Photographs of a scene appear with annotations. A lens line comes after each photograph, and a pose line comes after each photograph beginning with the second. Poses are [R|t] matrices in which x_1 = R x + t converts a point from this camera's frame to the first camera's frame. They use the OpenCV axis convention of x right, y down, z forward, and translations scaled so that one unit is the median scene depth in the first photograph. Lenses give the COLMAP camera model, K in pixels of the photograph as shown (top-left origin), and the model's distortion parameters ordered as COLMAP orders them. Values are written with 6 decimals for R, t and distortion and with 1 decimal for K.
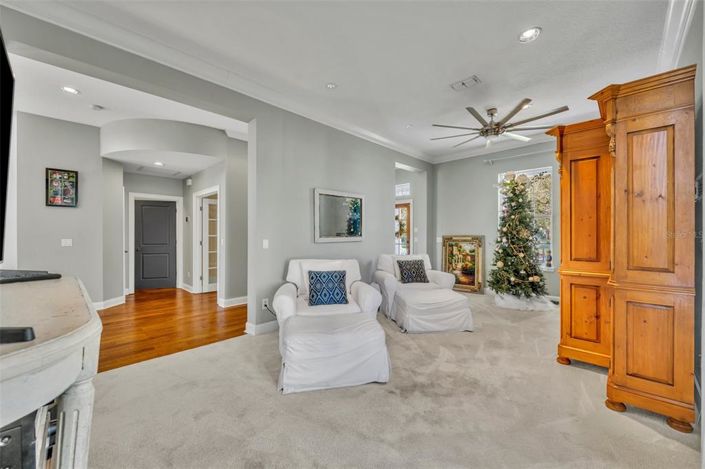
lens RADIAL K [[282.1, 0, 352.5], [0, 282.1, 234.5], [0, 0, 1]] dist [-0.001785, -0.000142]
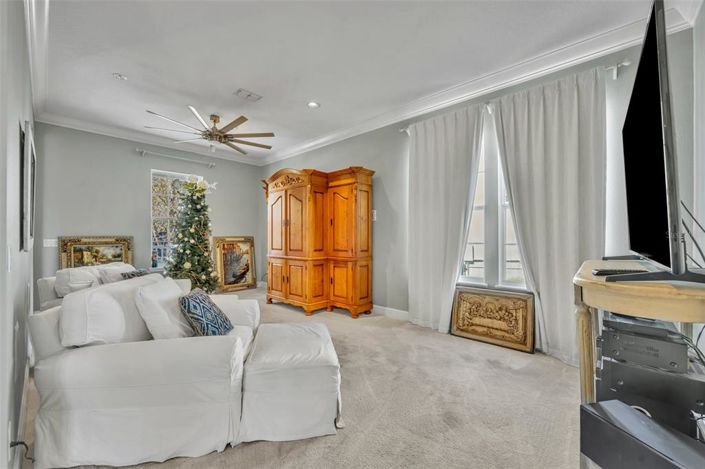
lens RADIAL K [[282.1, 0, 352.5], [0, 282.1, 234.5], [0, 0, 1]] dist [-0.001785, -0.000142]
pose [[-0.040396, 0.007742, 0.999154, -0.551186], [-0.003504, 0.999963, -0.007890, 0.003421], [-0.999178, -0.003820, -0.040367, 0.514457]]
